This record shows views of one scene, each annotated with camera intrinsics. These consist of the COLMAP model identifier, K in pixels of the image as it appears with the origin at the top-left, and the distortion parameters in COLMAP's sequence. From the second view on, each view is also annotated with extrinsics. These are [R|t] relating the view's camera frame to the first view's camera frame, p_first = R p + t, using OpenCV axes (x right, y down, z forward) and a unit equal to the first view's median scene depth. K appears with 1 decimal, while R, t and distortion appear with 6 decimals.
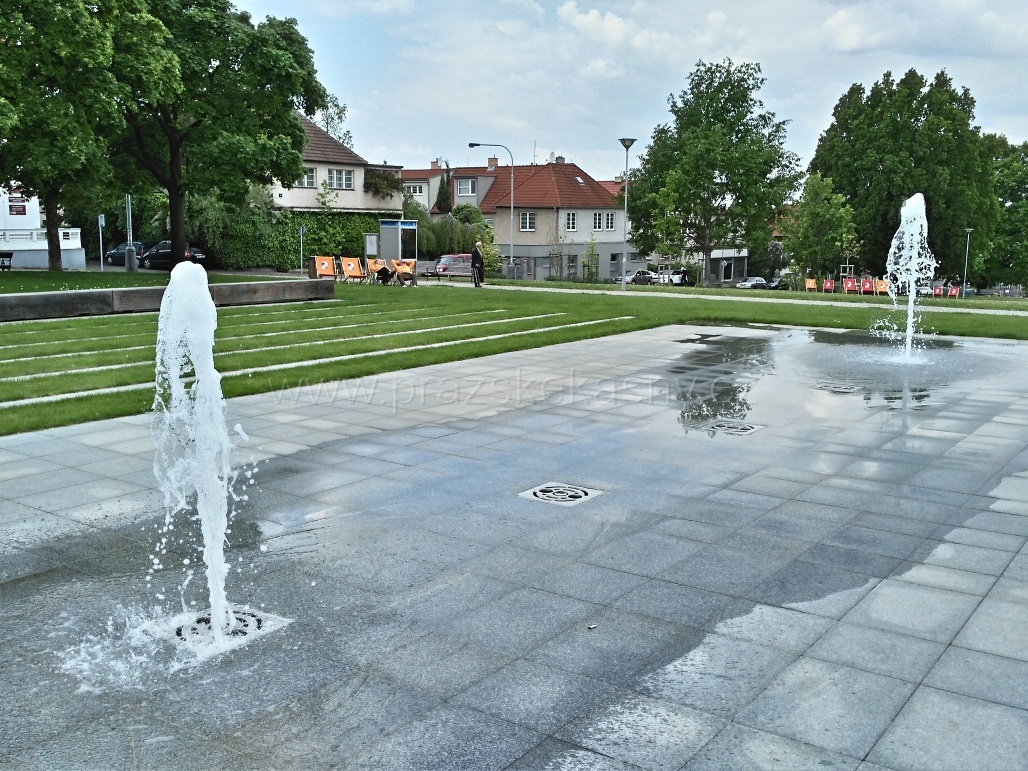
lens RADIAL K [[1012.4, 0, 514.0], [0, 1012.4, 385.5], [0, 0, 1]] dist [0.088710, -0.191510]
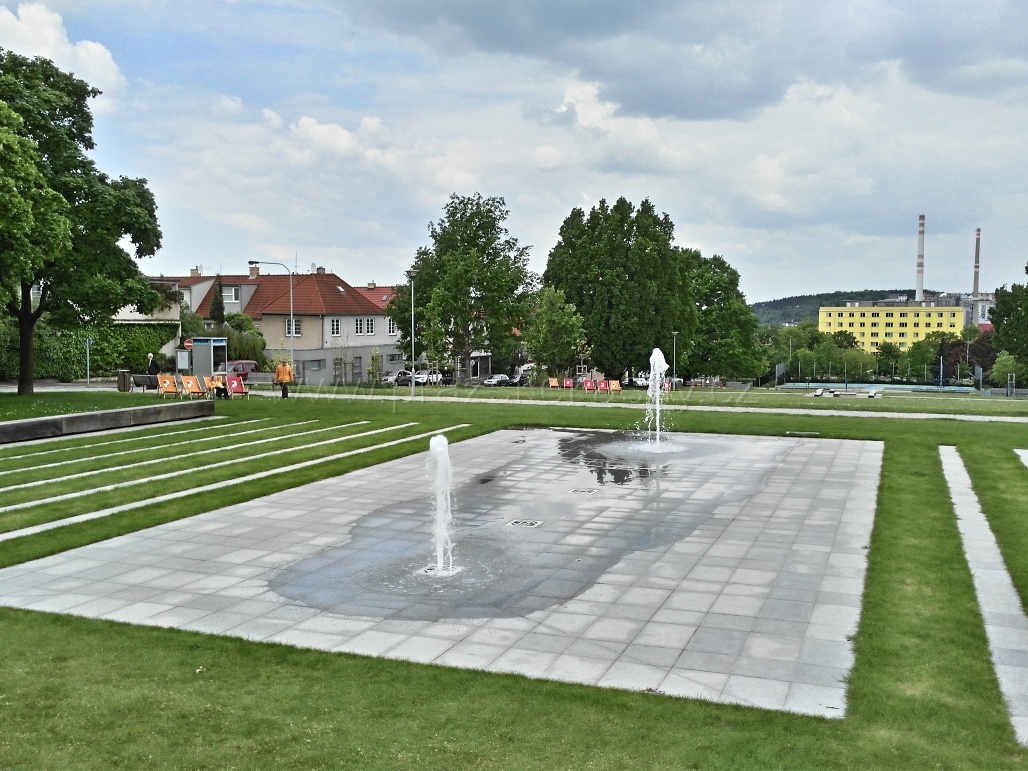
lens RADIAL K [[1025.5, 0, 496.4], [0, 1025.5, 402.0], [0, 0, 1]] dist [0.013954, -0.000145]
pose [[0.969715, -0.027251, 0.242714, -0.058895], [0.045110, 0.996643, -0.068328, -0.000144], [-0.240037, 0.077208, 0.967689, -0.119927]]
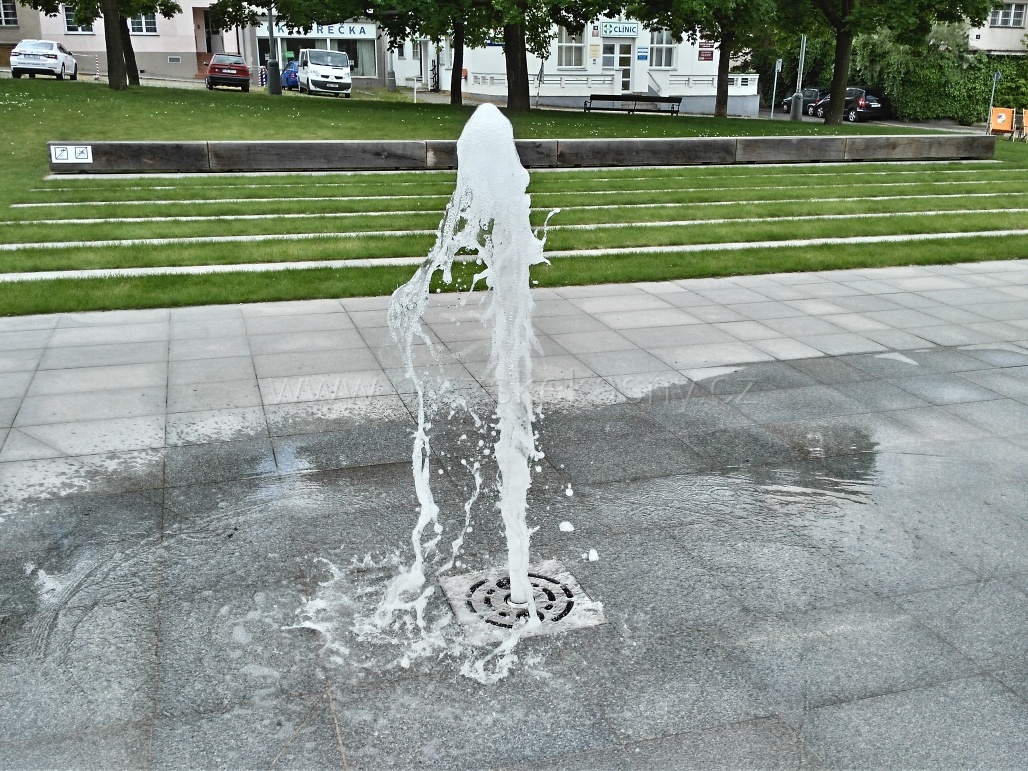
lens RADIAL K [[1012.4, 0, 514.0], [0, 1012.4, 385.5], [0, 0, 1]] dist [0.088710, -0.191510]
pose [[0.800577, 0.181060, -0.571221, 0.008552], [-0.098711, 0.980084, 0.172311, -0.003639], [0.591043, -0.081563, 0.802506, 0.031725]]
